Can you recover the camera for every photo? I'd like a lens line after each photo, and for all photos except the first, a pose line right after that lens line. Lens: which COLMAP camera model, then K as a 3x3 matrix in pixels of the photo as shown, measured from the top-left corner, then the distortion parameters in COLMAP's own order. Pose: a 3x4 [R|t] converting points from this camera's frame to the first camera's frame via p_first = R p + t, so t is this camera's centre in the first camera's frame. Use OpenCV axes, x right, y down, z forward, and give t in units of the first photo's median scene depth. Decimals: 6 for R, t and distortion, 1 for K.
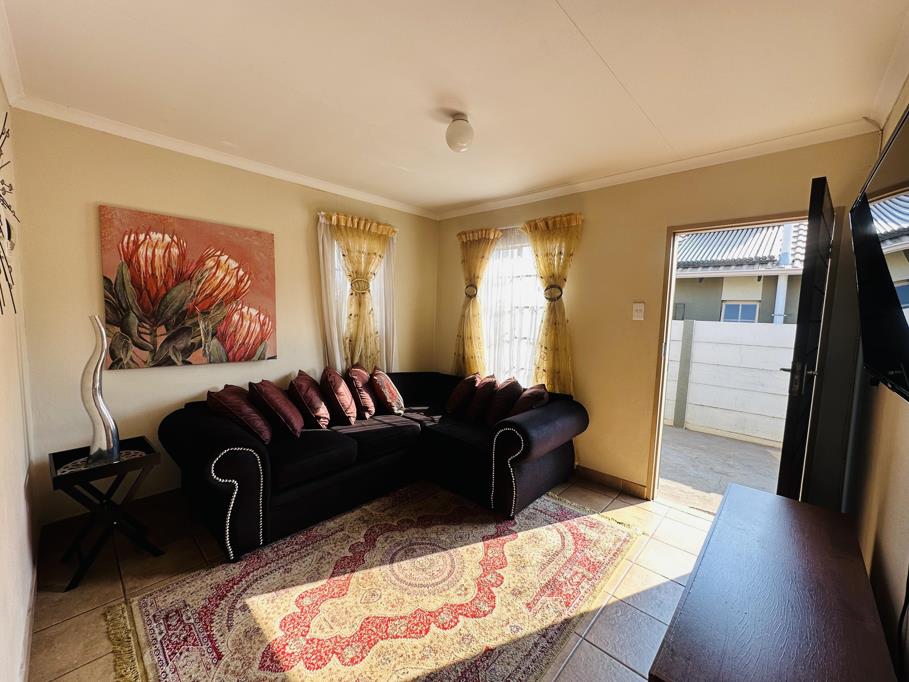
lens RADIAL K [[362.7, 0, 453.5], [0, 362.7, 342.2], [0, 0, 1]] dist [-0.002068, -0.000294]
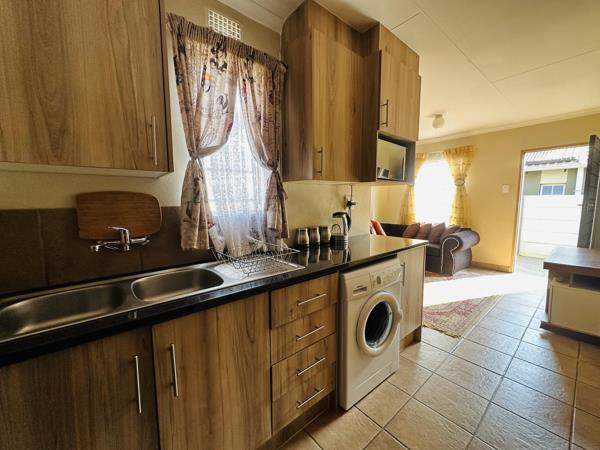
lens RADIAL K [[239.4, 0, 299.4], [0, 239.4, 226.2], [0, 0, 1]] dist [-0.002068, -0.000294]
pose [[0.991000, -0.020502, -0.132284, -0.487746], [0.022555, 0.999647, 0.014042, 0.085197], [0.131950, -0.016899, 0.991112, -0.549621]]
